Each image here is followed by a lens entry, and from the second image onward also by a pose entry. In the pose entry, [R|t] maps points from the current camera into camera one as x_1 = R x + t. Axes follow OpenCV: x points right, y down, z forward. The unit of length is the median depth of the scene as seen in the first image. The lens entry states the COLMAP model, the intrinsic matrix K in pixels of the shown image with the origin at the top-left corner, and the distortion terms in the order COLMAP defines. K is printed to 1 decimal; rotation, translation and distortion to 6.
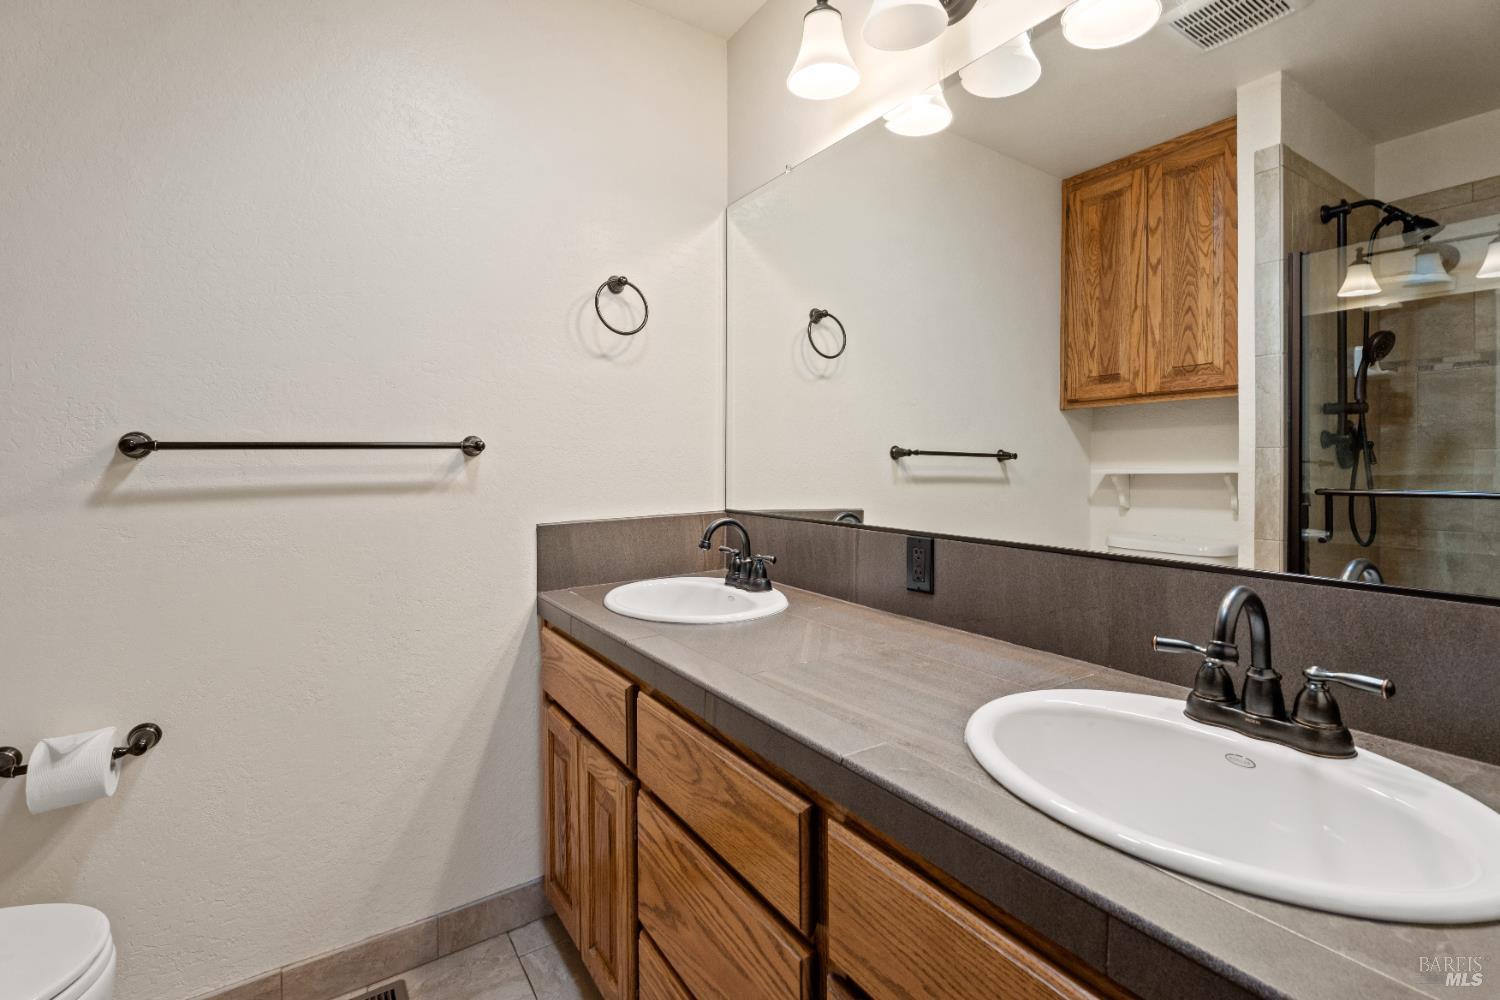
lens RADIAL K [[671.7, 0, 738.4], [0, 671.7, 457.5], [0, 0, 1]] dist [0.000111, 0.001008]
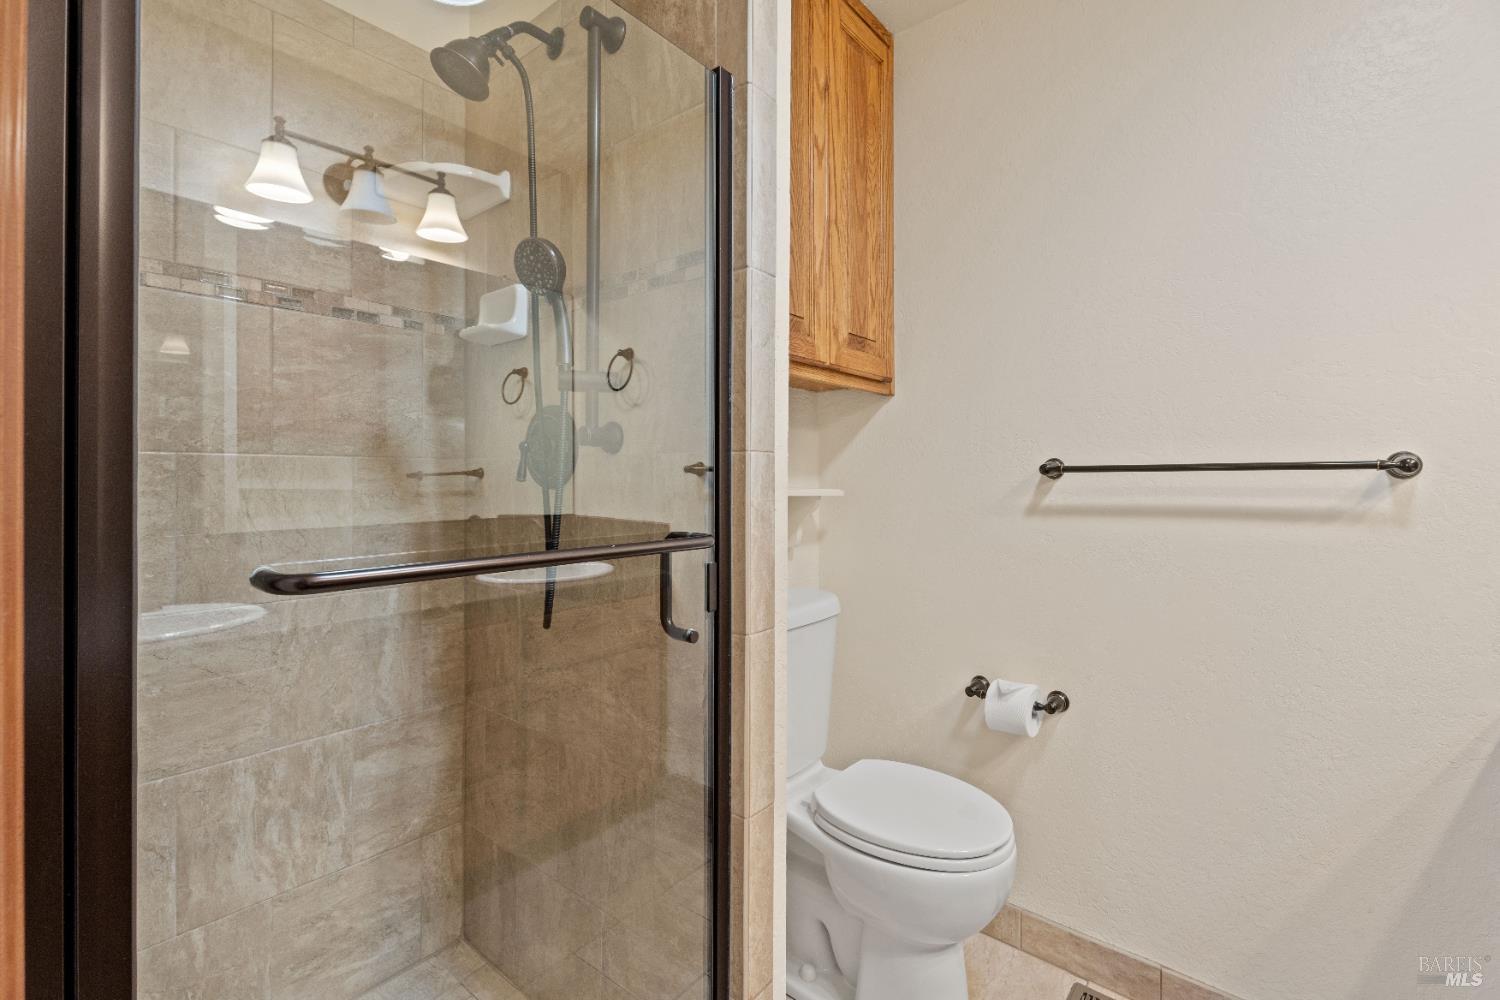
lens RADIAL K [[671.7, 0, 754.7], [0, 671.7, 483.8], [0, 0, 1]] dist [0.000111, 0.001008]
pose [[0.298508, 0.010986, -0.954344, 0.138746], [-0.005080, 0.999938, 0.009922, 0.000441], [0.954394, 0.001886, 0.298545, 0.090353]]
